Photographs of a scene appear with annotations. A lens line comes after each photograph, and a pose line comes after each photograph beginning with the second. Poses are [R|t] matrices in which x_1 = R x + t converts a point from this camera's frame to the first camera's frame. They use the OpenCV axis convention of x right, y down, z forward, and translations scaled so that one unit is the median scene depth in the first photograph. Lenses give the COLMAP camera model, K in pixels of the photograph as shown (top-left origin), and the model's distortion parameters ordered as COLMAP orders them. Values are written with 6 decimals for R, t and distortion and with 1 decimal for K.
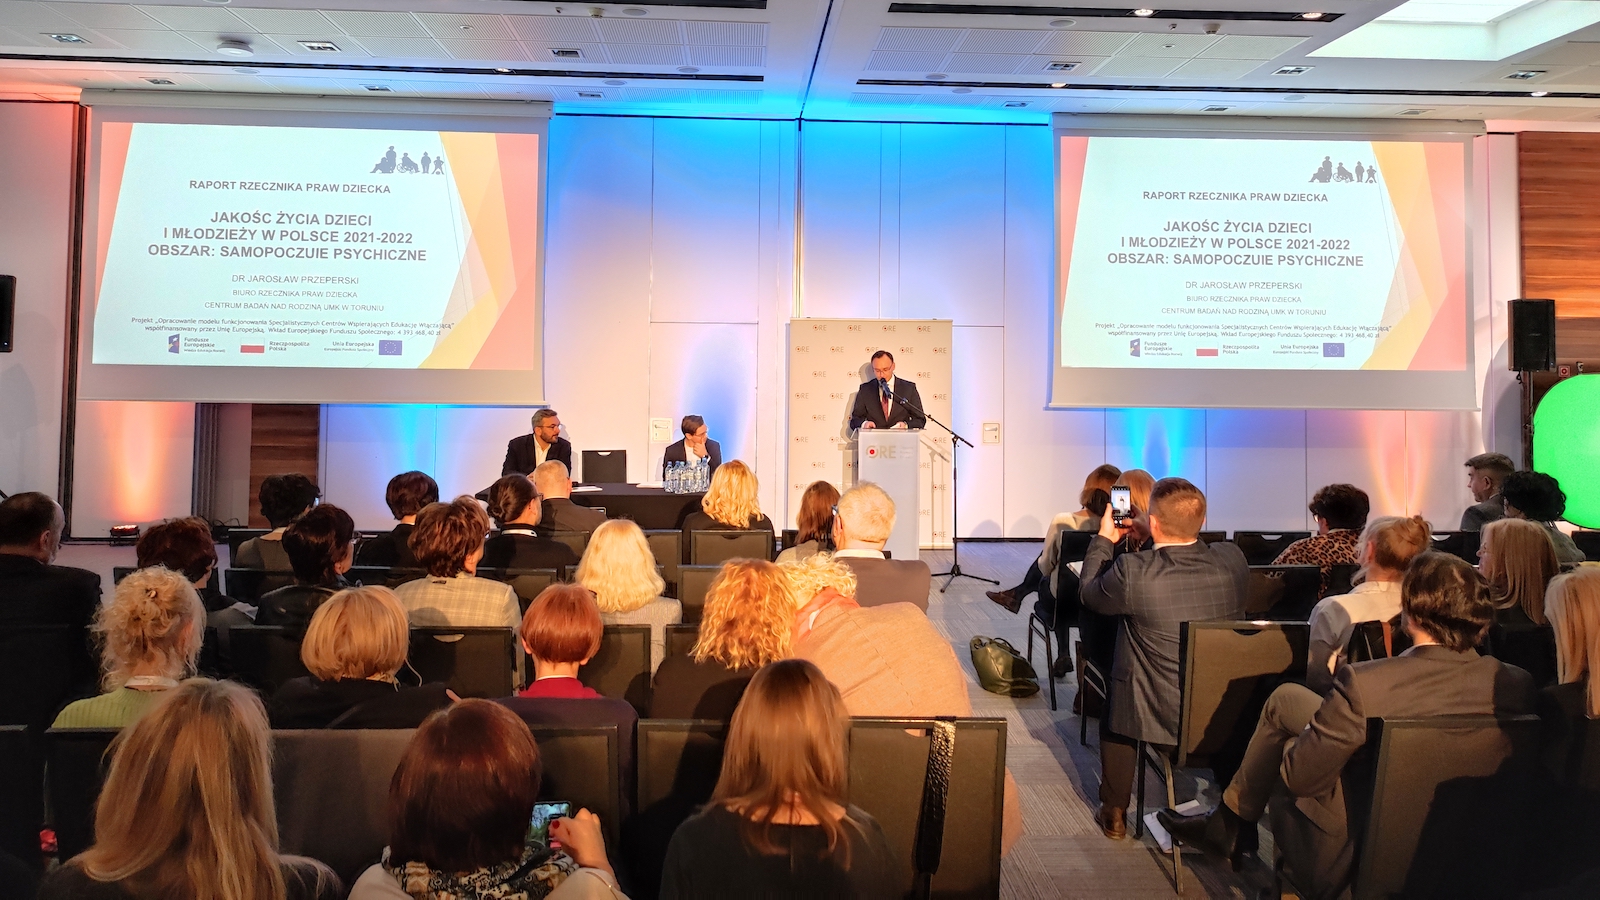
lens RADIAL K [[1168.1, 0, 798.6], [0, 1168.1, 306.9], [0, 0, 1]] dist [0.029154, -0.026159]
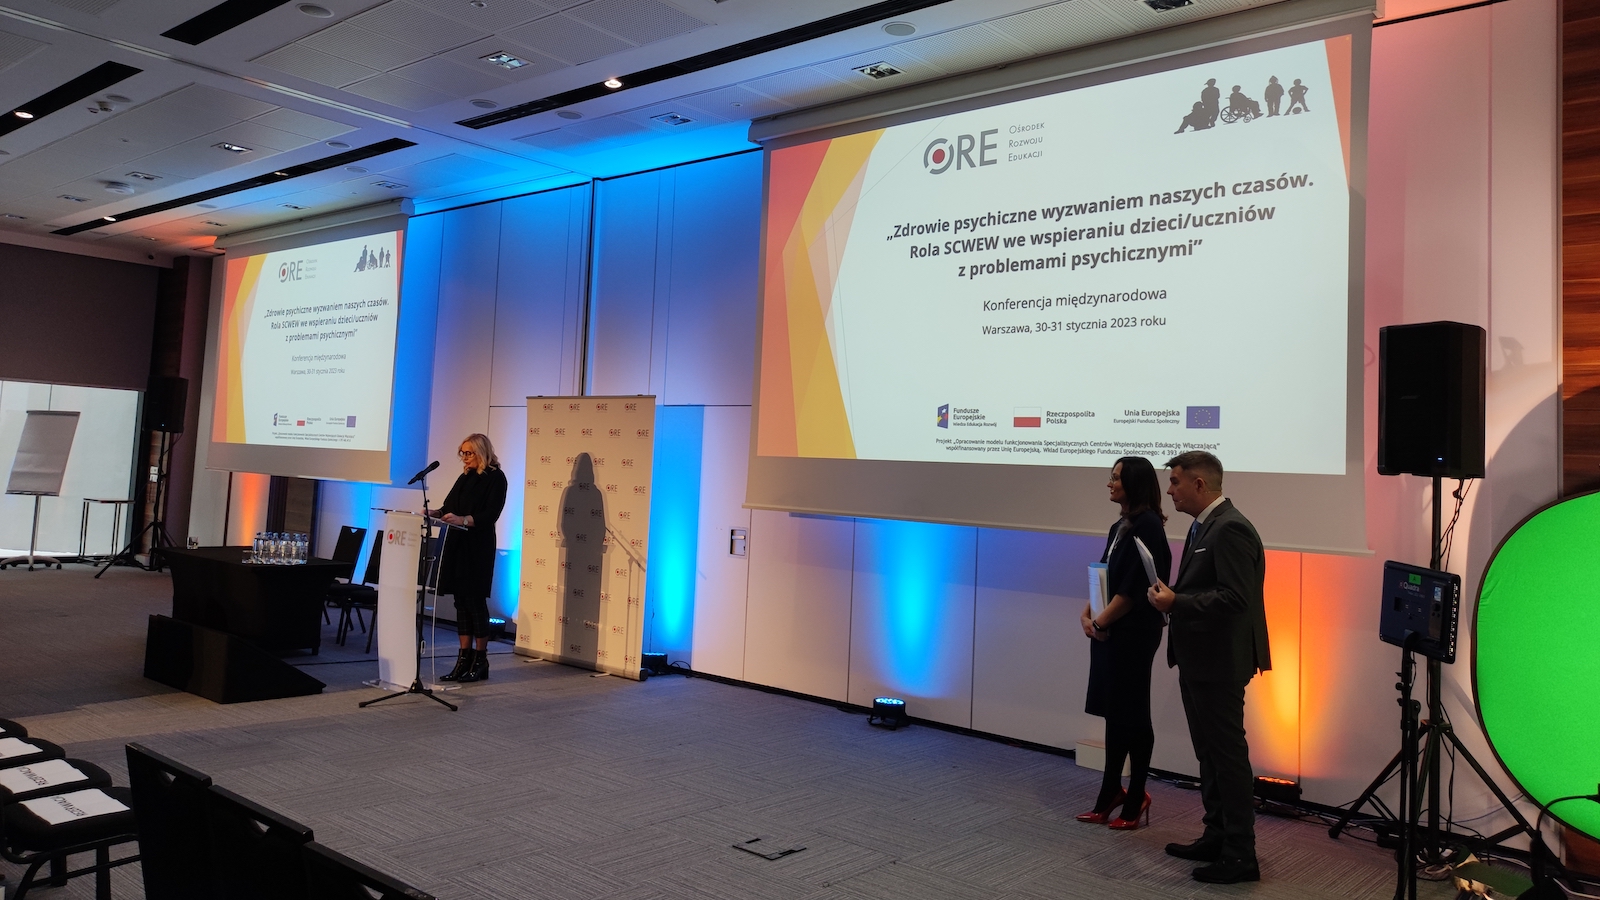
lens RADIAL K [[1162.3, 0, 806.6], [0, 1162.3, 391.0], [0, 0, 1]] dist [0.024436, -0.003738]
pose [[0.726759, -0.025414, -0.686423, 0.766555], [-0.007266, 0.998975, -0.044679, 0.043540], [0.686854, 0.037458, 0.725829, 0.485081]]
